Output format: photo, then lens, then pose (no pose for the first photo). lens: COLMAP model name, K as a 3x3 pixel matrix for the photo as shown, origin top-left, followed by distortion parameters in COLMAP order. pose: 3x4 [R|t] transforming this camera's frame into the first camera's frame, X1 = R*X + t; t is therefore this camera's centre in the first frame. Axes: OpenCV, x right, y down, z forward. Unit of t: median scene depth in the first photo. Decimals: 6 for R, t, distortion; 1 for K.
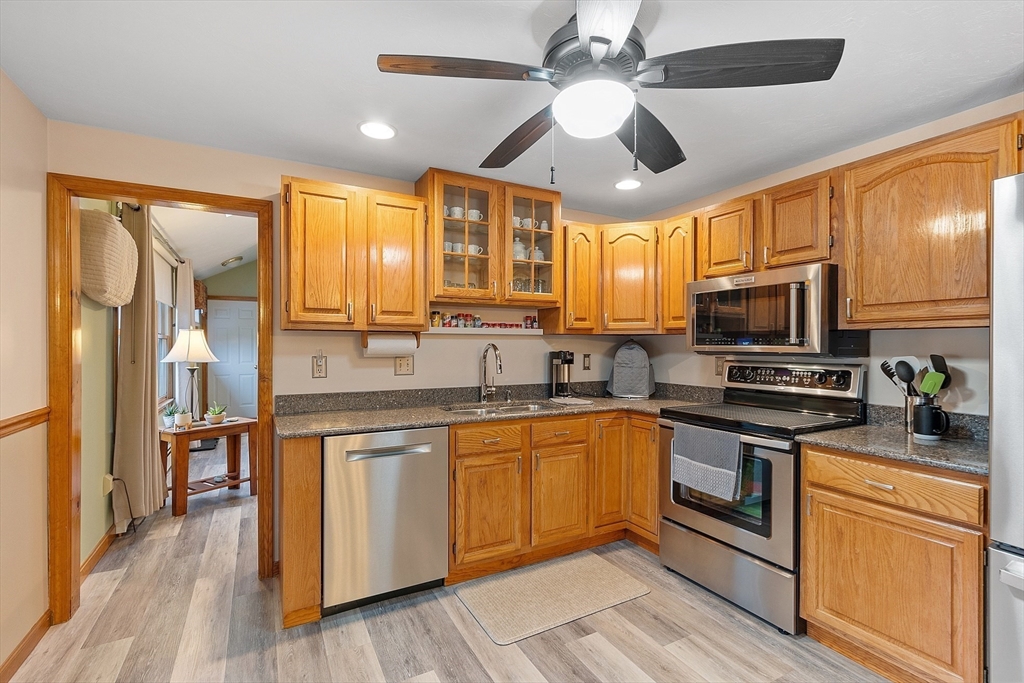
lens RADIAL K [[463.1, 0, 506.5], [0, 463.1, 345.4], [0, 0, 1]] dist [0.003169, -0.002339]
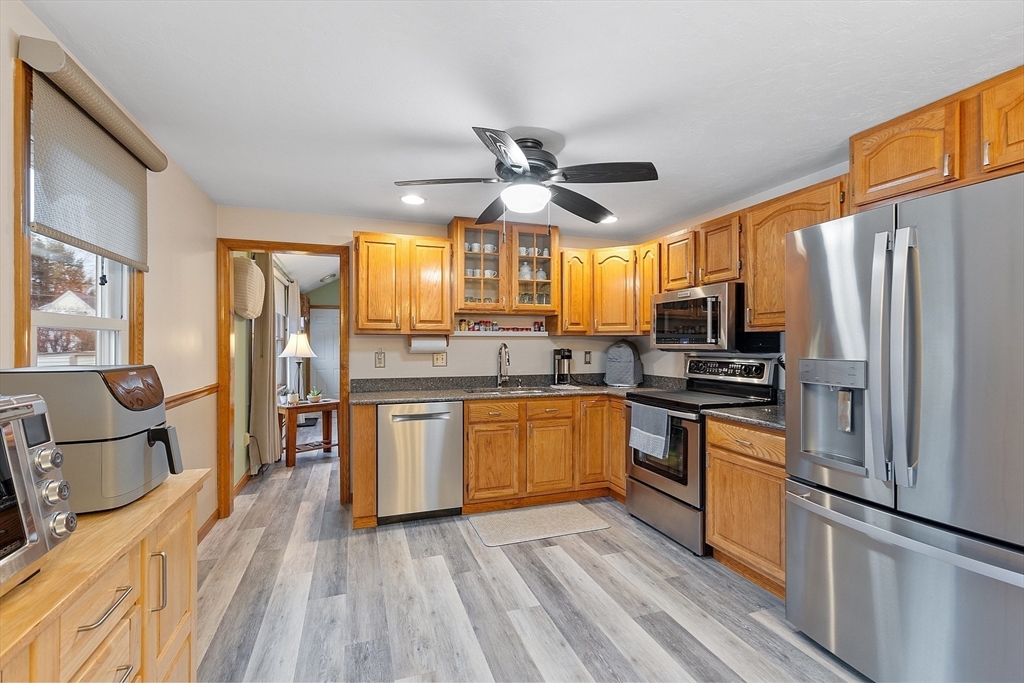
lens RADIAL K [[447.8, 0, 507.0], [0, 447.8, 343.8], [0, 0, 1]] dist [-0.001799, 0.000513]
pose [[0.987138, -0.002440, -0.159854, 0.221530], [0.001966, 0.999993, -0.003123, 0.002222], [0.159860, 0.002768, 0.987136, -0.326711]]
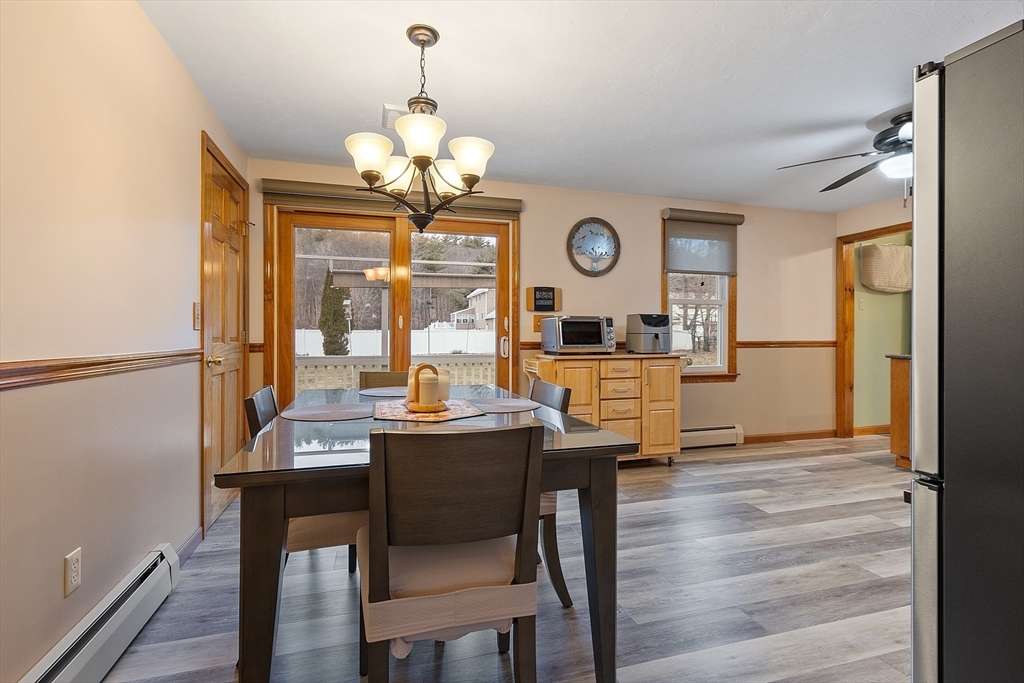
lens RADIAL K [[463.1, 0, 506.1], [0, 463.1, 337.2], [0, 0, 1]] dist [0.003169, -0.002339]
pose [[-0.215449, 0.005932, -0.976497, 1.367757], [-0.003598, 0.999970, 0.006868, 0.091519], [0.976508, 0.004994, -0.215421, -0.080077]]
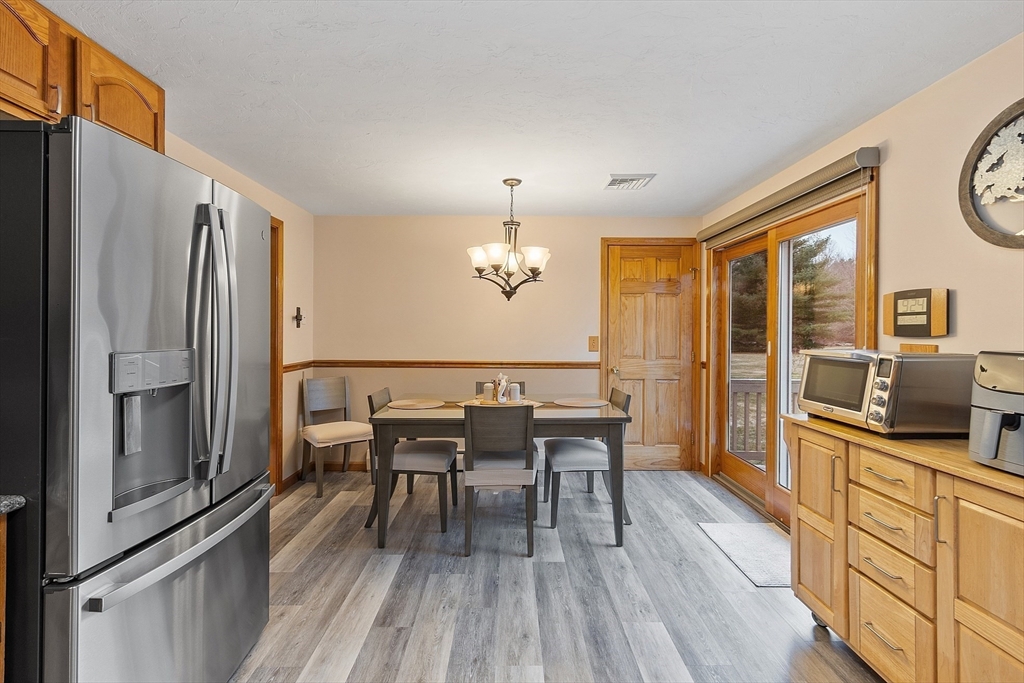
lens RADIAL K [[463.1, 0, 508.9], [0, 463.1, 329.4], [0, 0, 1]] dist [0.003169, -0.002339]
pose [[-0.883325, -0.004880, 0.468735, 0.021572], [-0.004282, 0.999988, 0.002341, -0.000041], [-0.468741, 0.000061, -0.883336, 0.770580]]
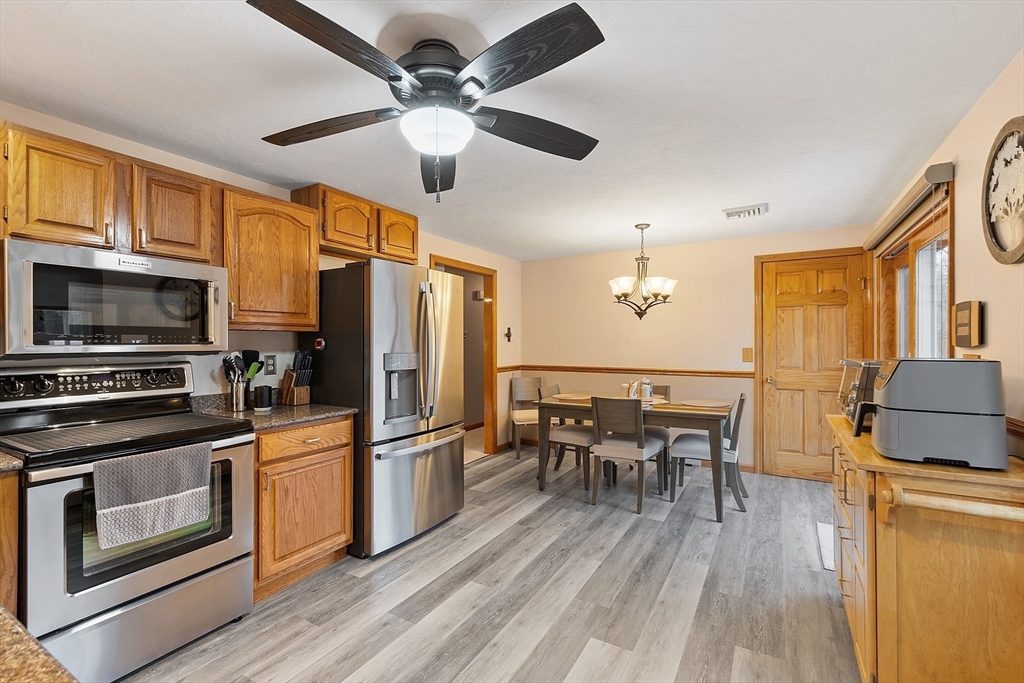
lens RADIAL K [[447.8, 0, 512.4], [0, 447.8, 340.5], [0, 0, 1]] dist [-0.001799, 0.000513]
pose [[-0.524649, 0.002783, 0.851314, -0.493451], [0.003616, 0.999993, -0.001041, -0.003114], [-0.851311, 0.002532, -0.524655, 0.850161]]
